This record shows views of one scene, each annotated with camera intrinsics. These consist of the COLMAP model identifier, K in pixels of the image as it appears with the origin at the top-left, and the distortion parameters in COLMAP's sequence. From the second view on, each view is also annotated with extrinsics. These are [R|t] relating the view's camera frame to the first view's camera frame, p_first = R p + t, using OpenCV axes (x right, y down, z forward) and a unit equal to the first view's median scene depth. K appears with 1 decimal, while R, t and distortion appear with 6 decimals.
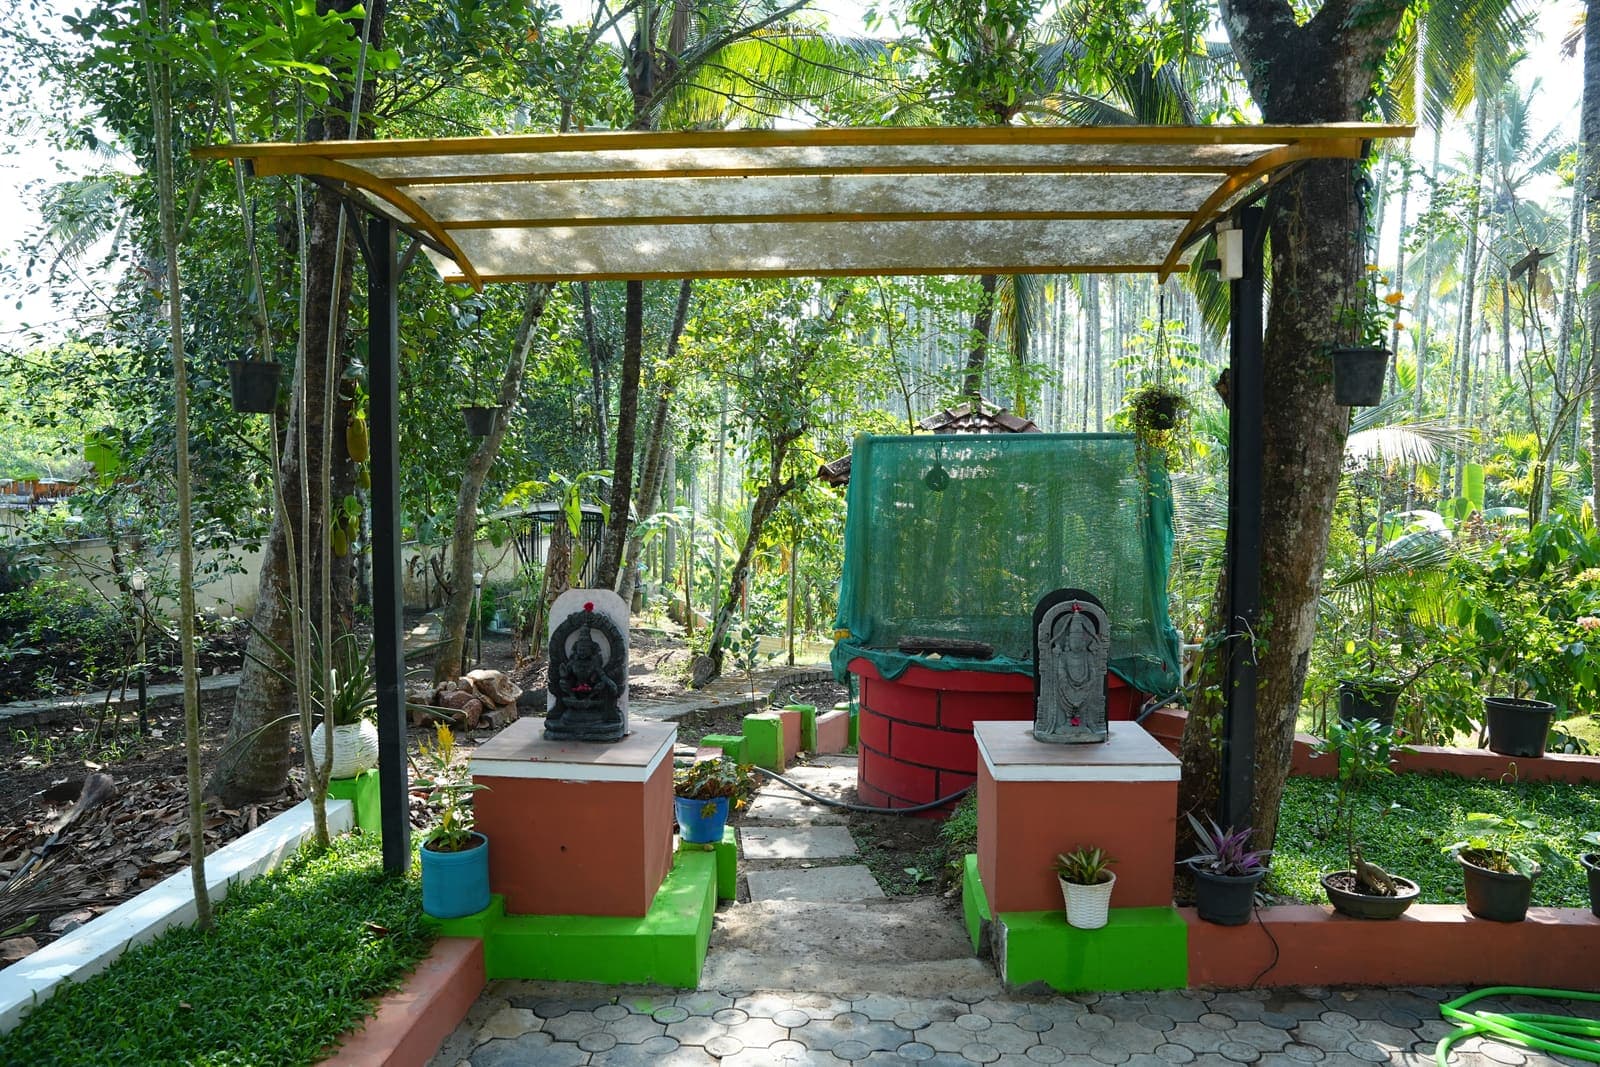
lens RADIAL K [[1136.1, 0, 767.8], [0, 1136.1, 539.5], [0, 0, 1]] dist [-0.005193, -0.000593]
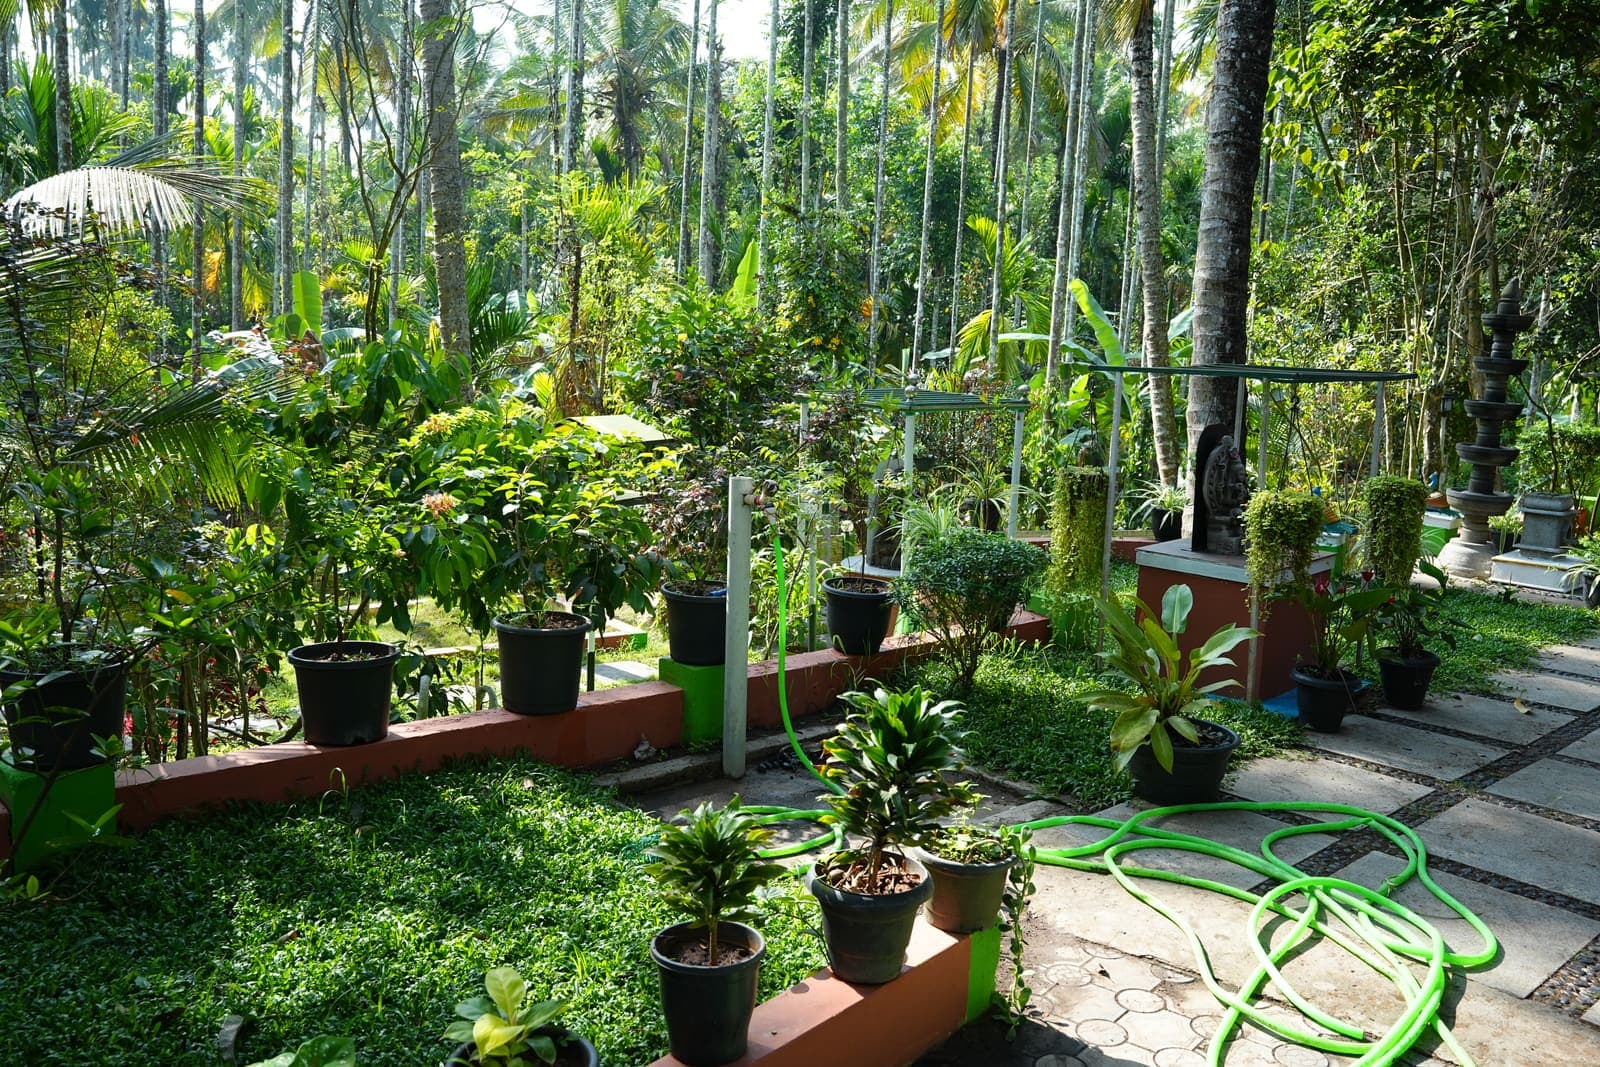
lens RADIAL K [[1136.1, 0, 767.8], [0, 1136.1, 539.5], [0, 0, 1]] dist [-0.005193, -0.000593]
pose [[0.621944, -0.126762, 0.772733, 0.292965], [0.013802, 0.988432, 0.151037, 0.002431], [-0.782940, -0.083271, 0.616499, 0.393148]]
